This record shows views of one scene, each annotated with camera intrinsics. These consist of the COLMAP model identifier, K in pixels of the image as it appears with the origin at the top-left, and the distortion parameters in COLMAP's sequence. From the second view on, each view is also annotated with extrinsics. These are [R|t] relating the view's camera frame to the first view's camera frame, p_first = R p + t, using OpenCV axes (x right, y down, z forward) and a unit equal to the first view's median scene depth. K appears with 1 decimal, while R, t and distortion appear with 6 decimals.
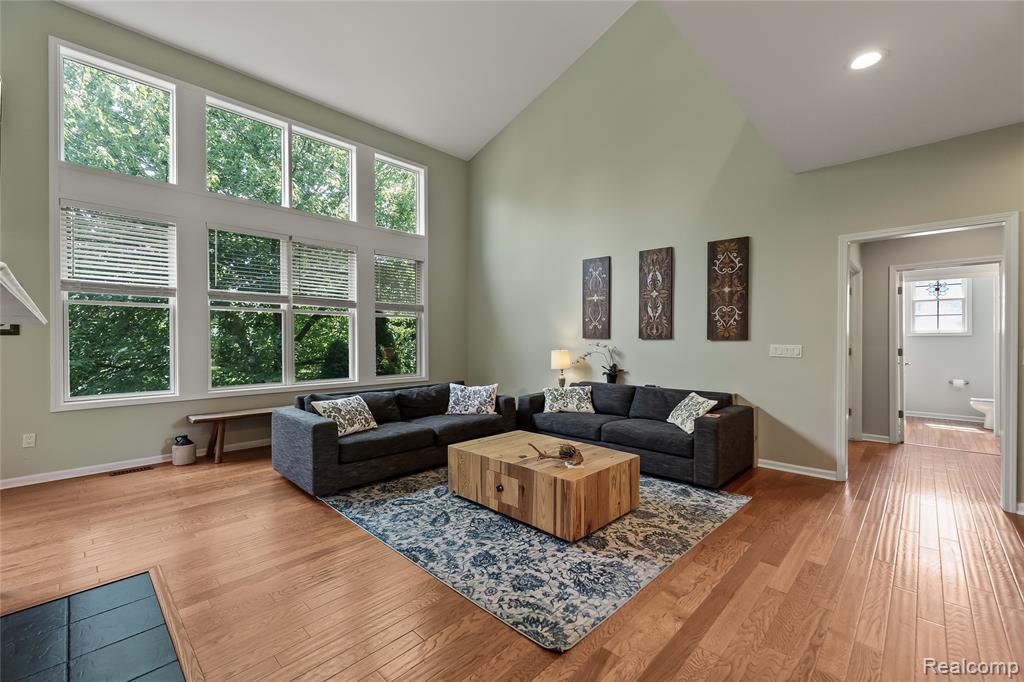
lens RADIAL K [[430.1, 0, 518.2], [0, 430.1, 340.5], [0, 0, 1]] dist [0.002892, 0.000571]
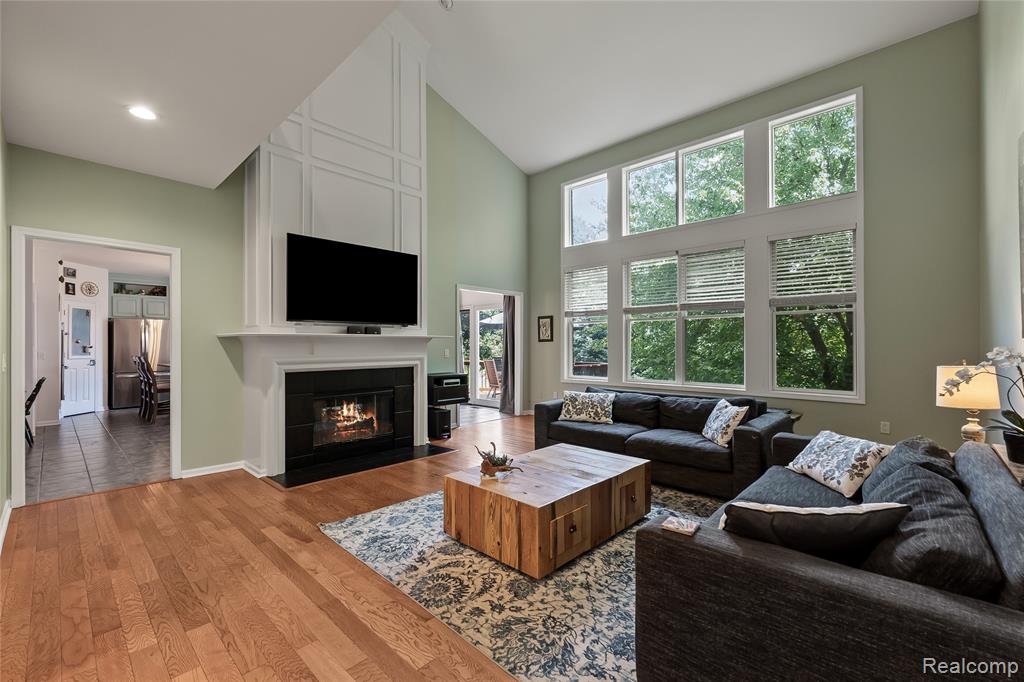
lens RADIAL K [[430.1, 0, 512.3], [0, 430.1, 342.7], [0, 0, 1]] dist [0.002892, 0.000571]
pose [[0.002353, -0.004832, -0.999986, 1.147259], [0.002662, 0.999985, -0.004826, 0.000832], [0.999994, -0.002650, 0.002366, 1.116779]]
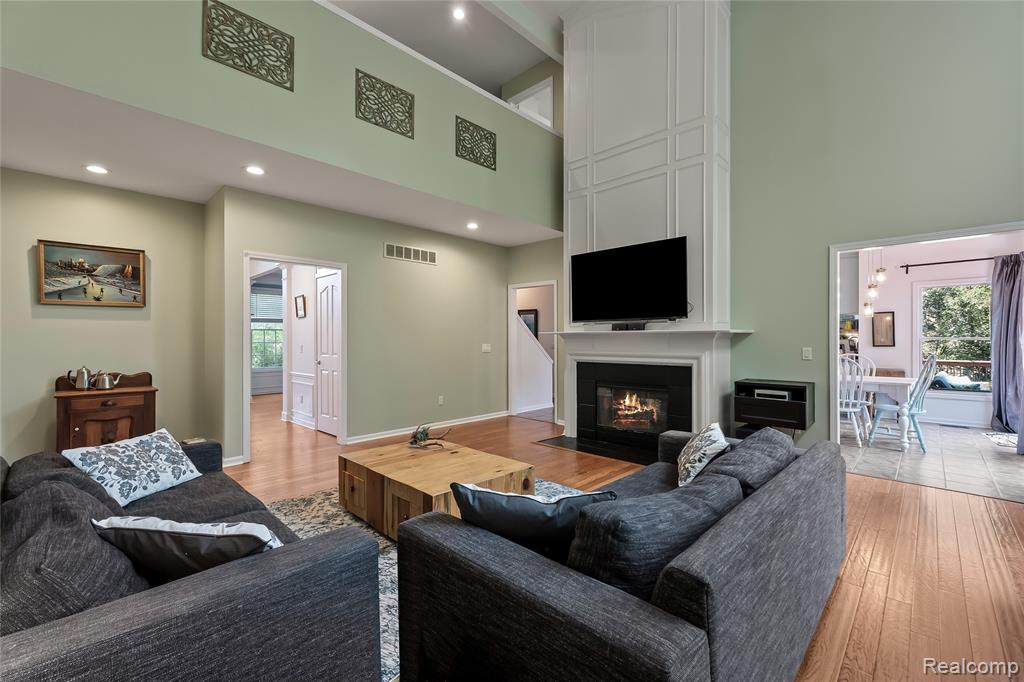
lens RADIAL K [[430.1, 0, 536.1], [0, 430.1, 344.9], [0, 0, 1]] dist [0.002892, 0.000571]
pose [[-0.999779, -0.000594, -0.021019, -0.187651], [-0.000901, 0.999893, 0.014606, -0.008101], [0.021008, 0.014622, -0.999672, 2.354131]]
